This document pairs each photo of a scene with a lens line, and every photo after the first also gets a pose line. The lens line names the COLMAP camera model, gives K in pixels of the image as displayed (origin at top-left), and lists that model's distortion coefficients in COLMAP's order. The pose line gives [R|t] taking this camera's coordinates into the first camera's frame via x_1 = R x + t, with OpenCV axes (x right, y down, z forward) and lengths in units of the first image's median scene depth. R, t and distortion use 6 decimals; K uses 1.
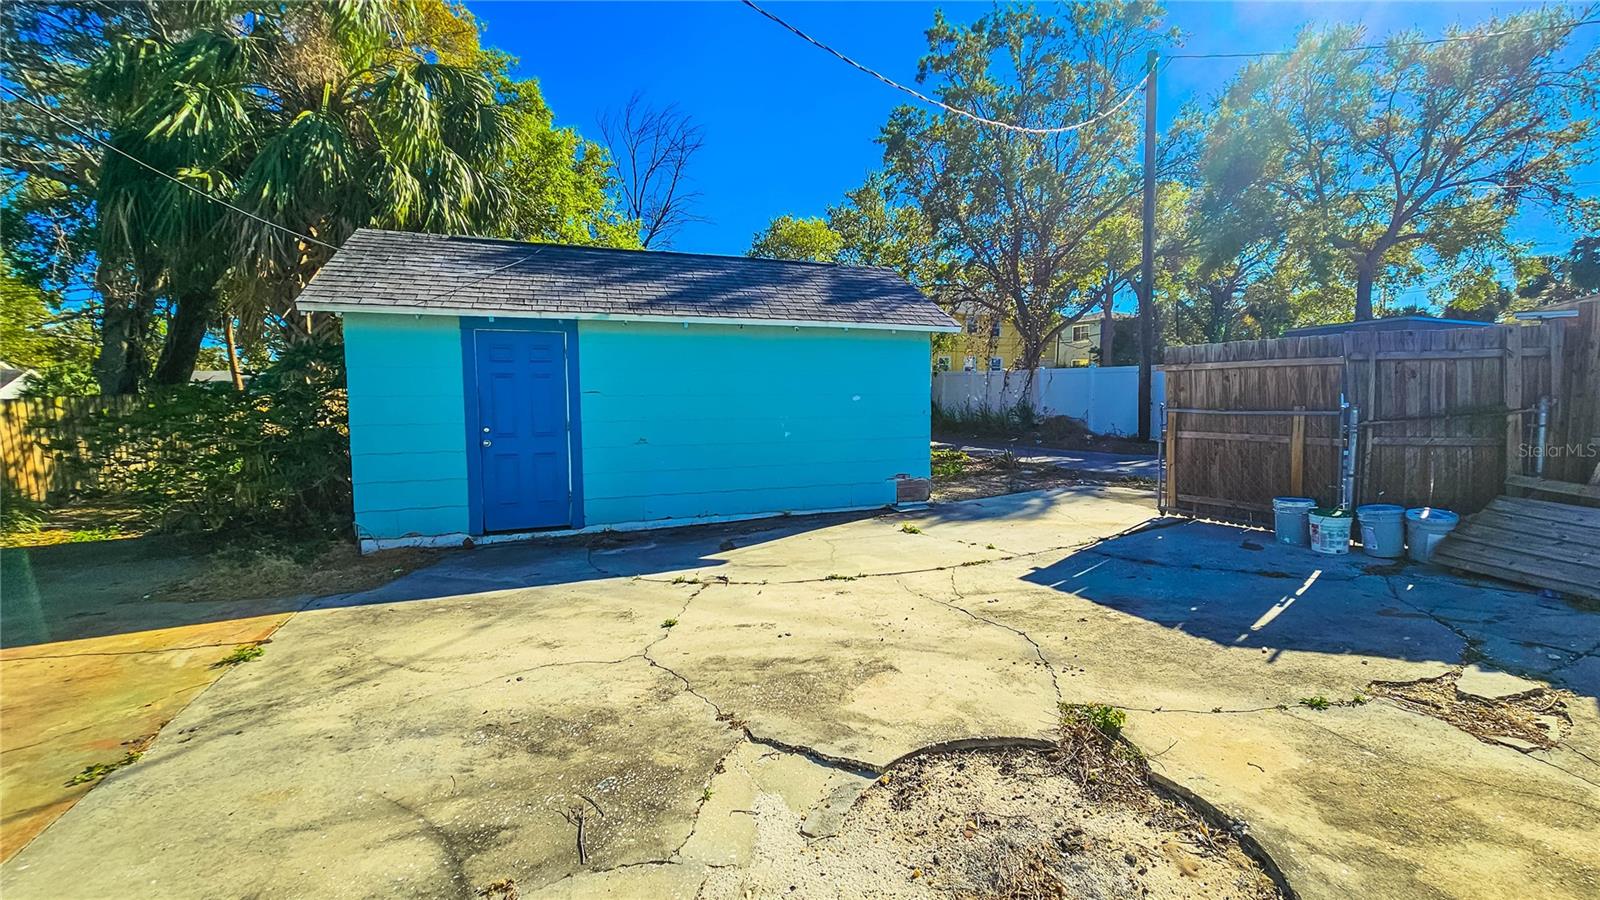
lens RADIAL K [[672.9, 0, 832.0], [0, 672.9, 433.6], [0, 0, 1]] dist [0.001943, 0.000082]
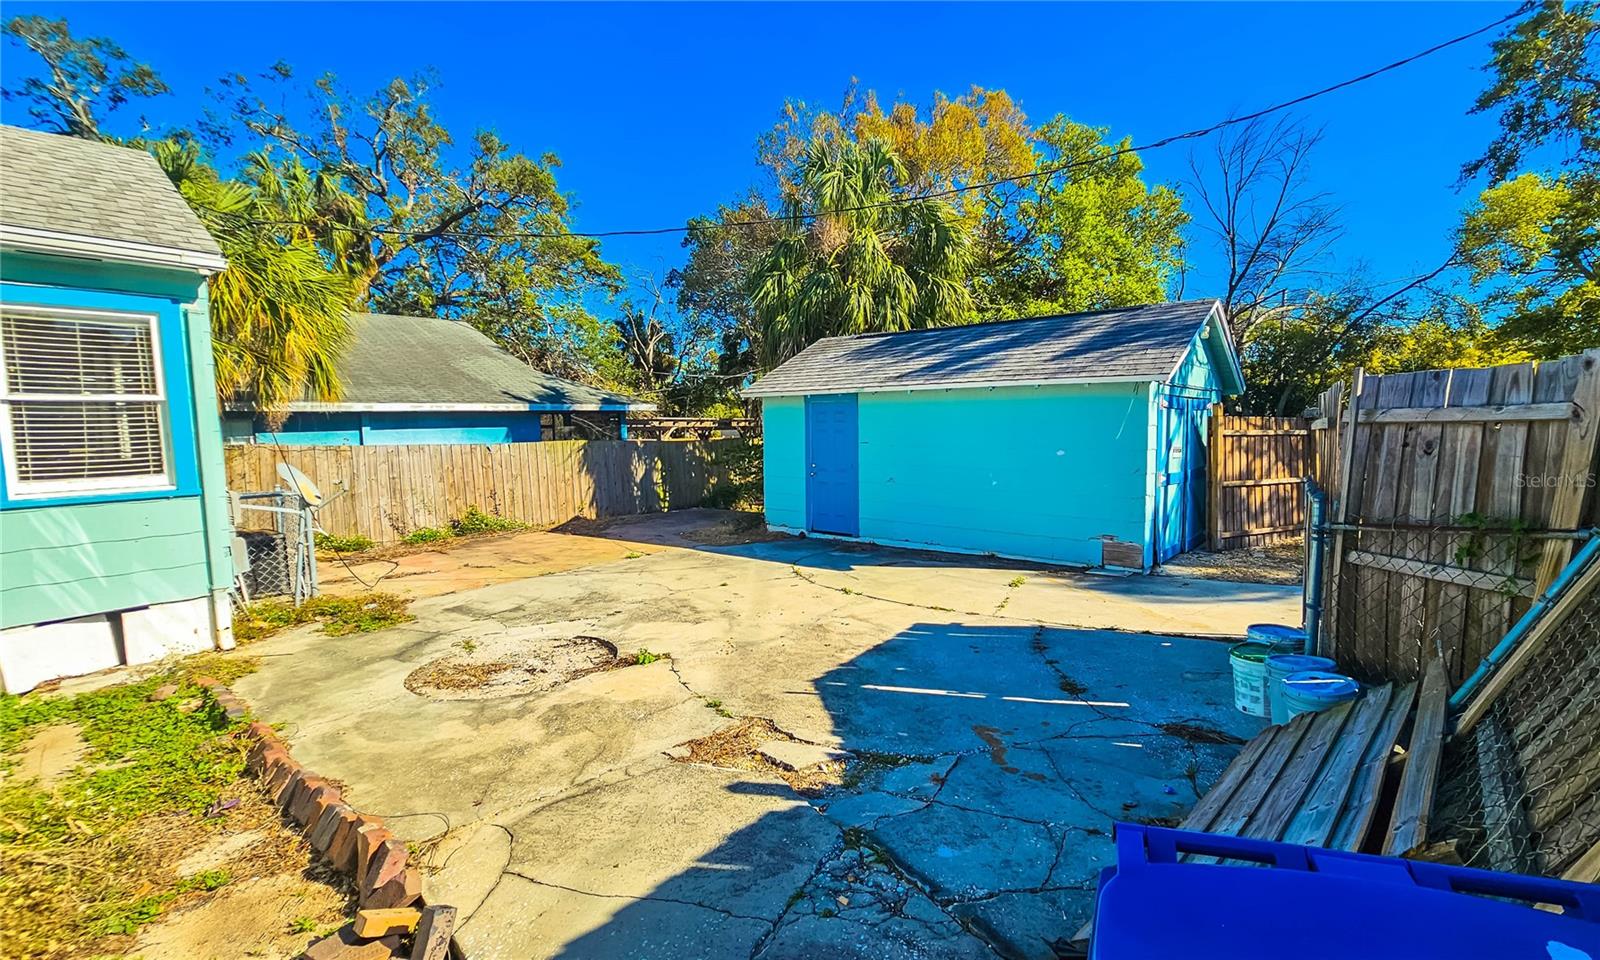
lens RADIAL K [[694.0, 0, 854.8], [0, 694.0, 483.5], [0, 0, 1]] dist [0.002008, 0.000373]
pose [[0.509512, 0.071313, -0.857504, 1.403806], [-0.051462, 0.997301, 0.052361, -0.082166], [0.858924, 0.017451, 0.511806, 0.374695]]
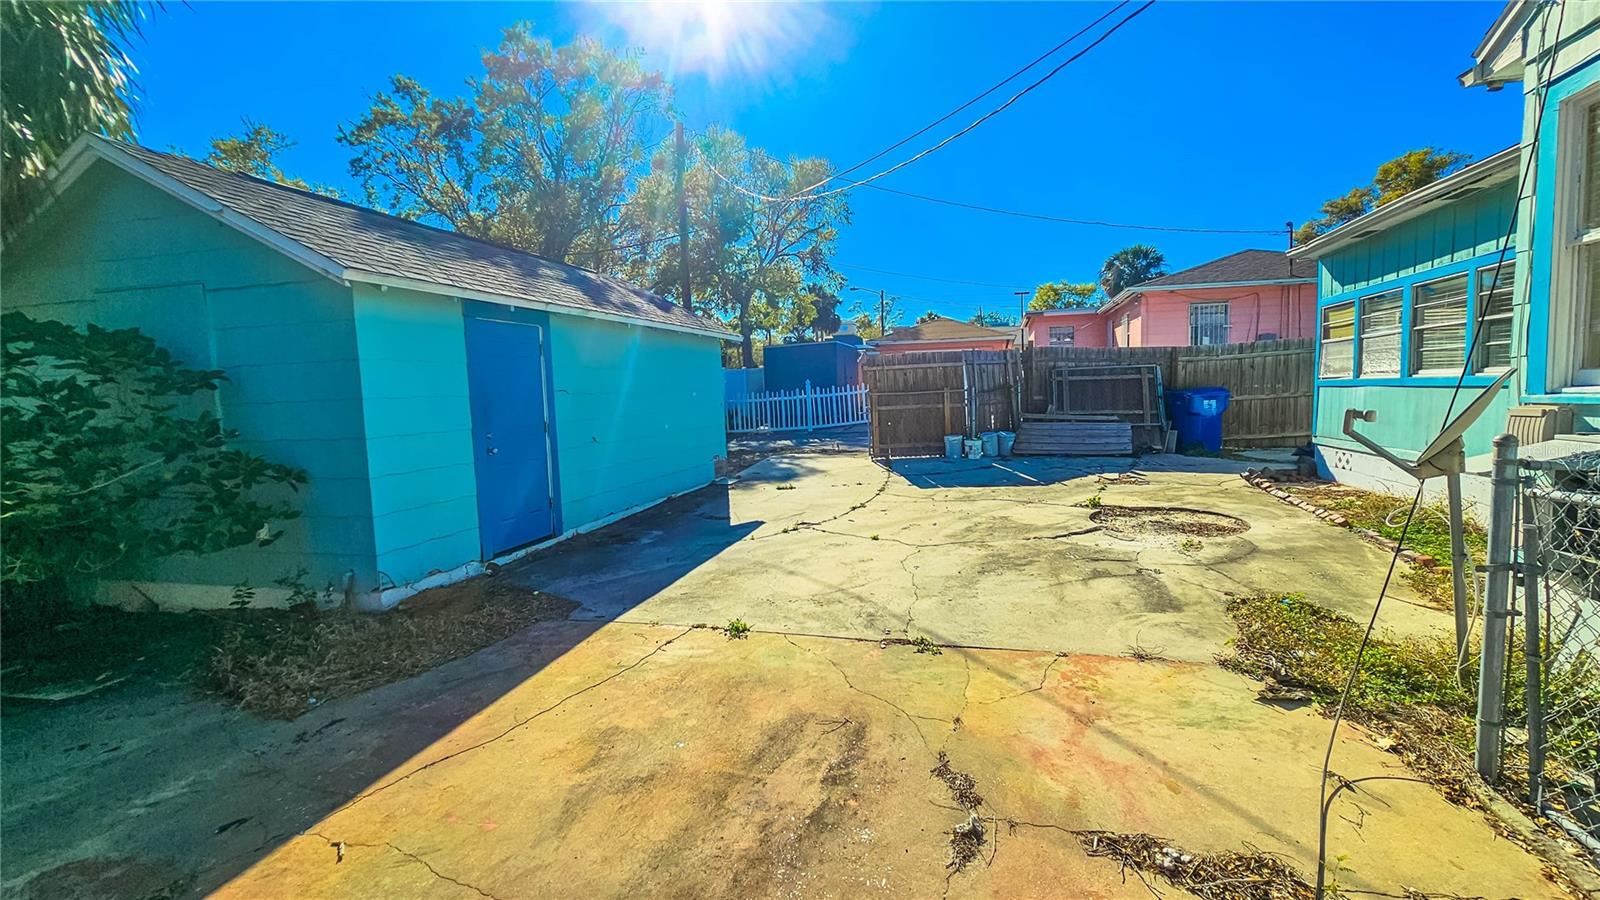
lens RADIAL K [[670.3, 0, 832.9], [0, 670.3, 436.4], [0, 0, 1]] dist [0.001496, -0.000208]
pose [[0.574082, -0.077721, 0.815101, -1.439575], [0.087869, 0.995584, 0.033043, 0.008285], [-0.814070, 0.052653, 0.578376, 0.223782]]
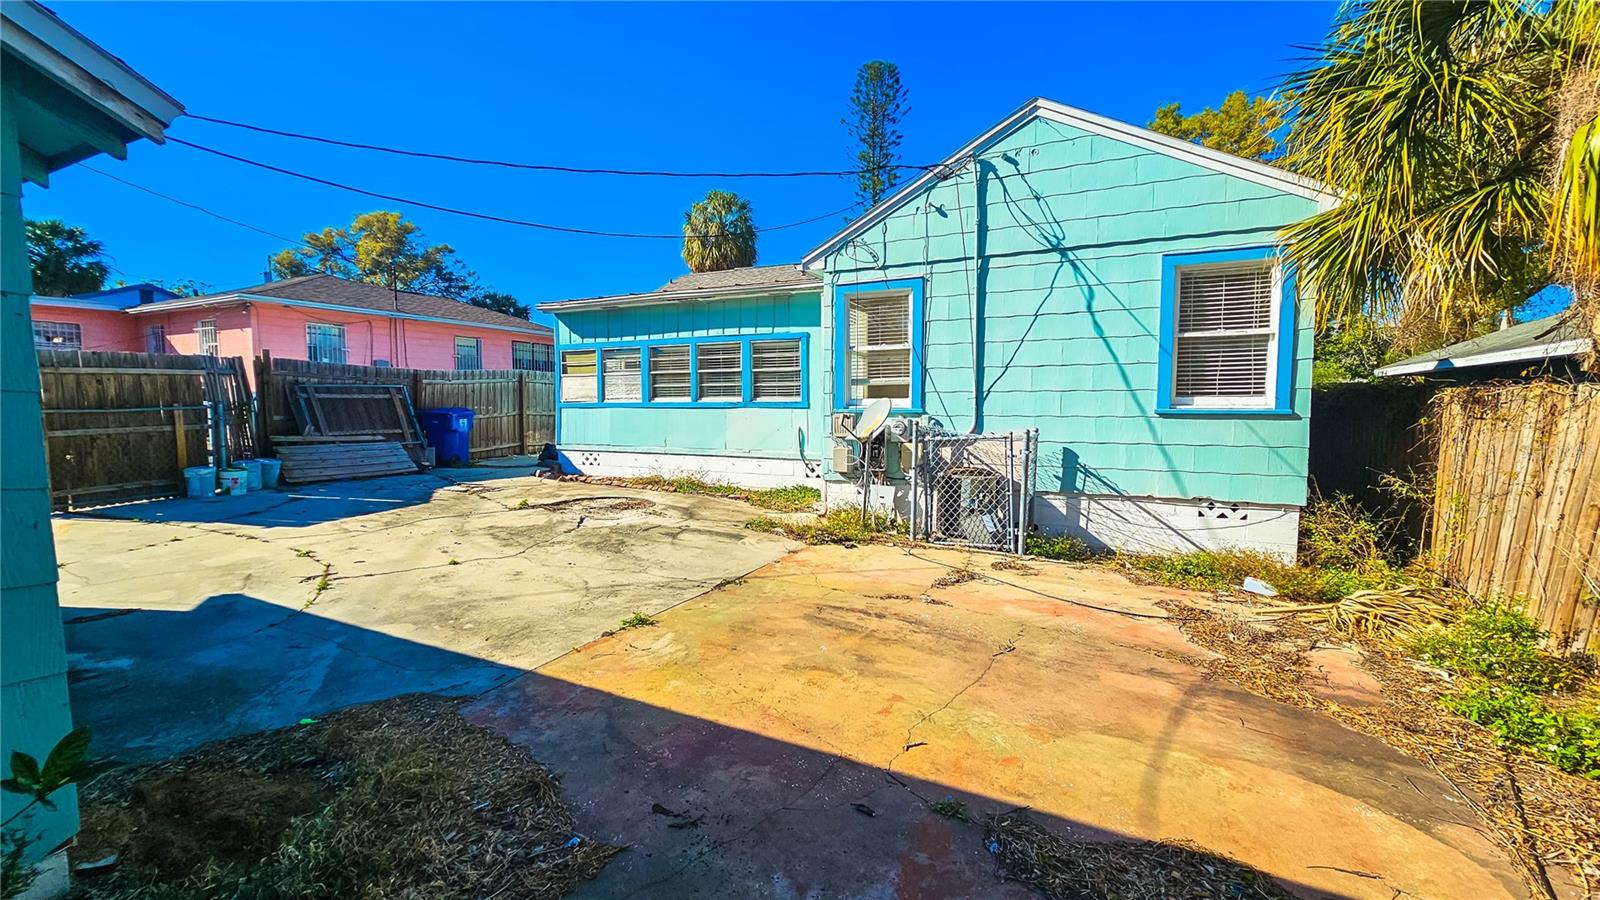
lens RADIAL K [[668.4, 0, 800.0], [0, 668.4, 450.0], [0, 0, 1]] dist [0.000916, -0.000058]
pose [[-0.676494, -0.058286, 0.734138, -1.656183], [0.051826, 0.990624, 0.126407, -0.072323], [-0.734622, 0.123561, -0.667130, 1.340826]]
